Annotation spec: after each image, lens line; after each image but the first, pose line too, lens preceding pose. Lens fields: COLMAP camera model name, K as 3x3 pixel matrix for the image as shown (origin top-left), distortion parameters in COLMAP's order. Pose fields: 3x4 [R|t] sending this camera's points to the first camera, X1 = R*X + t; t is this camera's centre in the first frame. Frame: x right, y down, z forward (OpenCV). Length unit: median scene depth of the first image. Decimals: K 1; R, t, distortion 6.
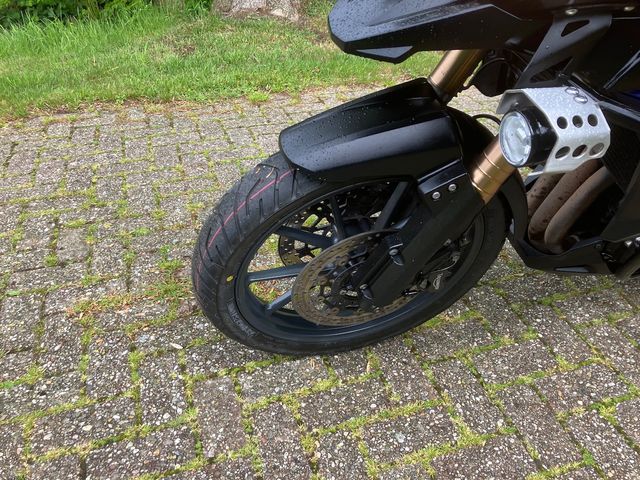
lens RADIAL K [[529.1, 0, 329.6], [0, 529.1, 240.2], [0, 0, 1]] dist [0.021778, -0.017735]
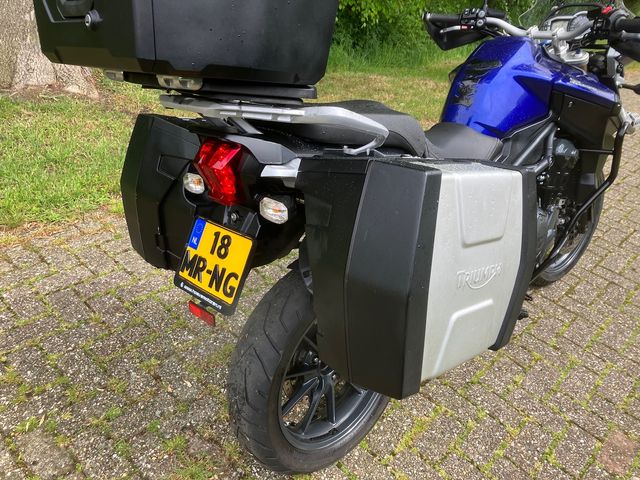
lens RADIAL K [[529.1, 0, 331.1], [0, 529.1, 232.3], [0, 0, 1]] dist [0.021778, -0.017735]
pose [[0.870250, -0.149256, 0.469455, -0.469227], [0.160916, 0.986847, 0.015457, -0.322920], [-0.465588, 0.062091, 0.882821, -0.039657]]
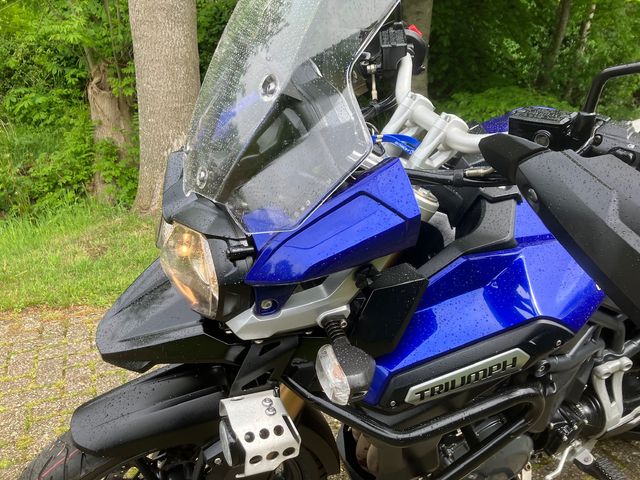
lens RADIAL K [[529.1, 0, 330.2], [0, 529.1, 243.5], [0, 0, 1]] dist [0.021778, -0.017735]
pose [[0.994548, -0.037370, 0.097350, 0.188580], [0.063308, 0.958220, -0.278937, -0.107202], [-0.082858, 0.283579, 0.955362, -0.109057]]
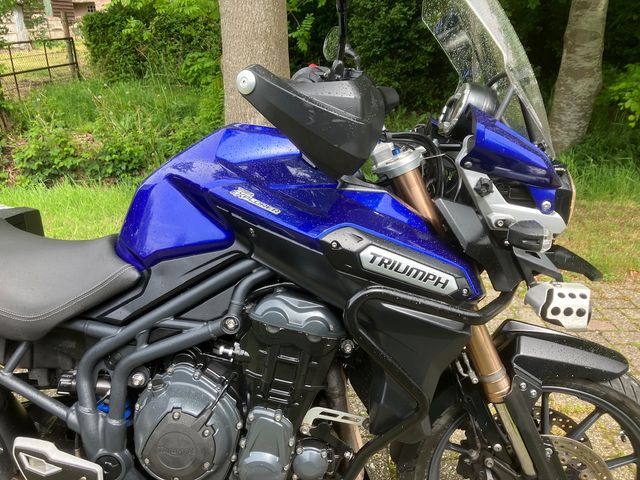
lens RADIAL K [[529.1, 0, 321.5], [0, 529.1, 236.3], [0, 0, 1]] dist [0.021778, -0.017735]
pose [[0.957753, 0.088980, -0.273481, 0.812607], [-0.147211, 0.968590, -0.200406, -0.372532], [0.247059, 0.232199, 0.940769, 0.126866]]
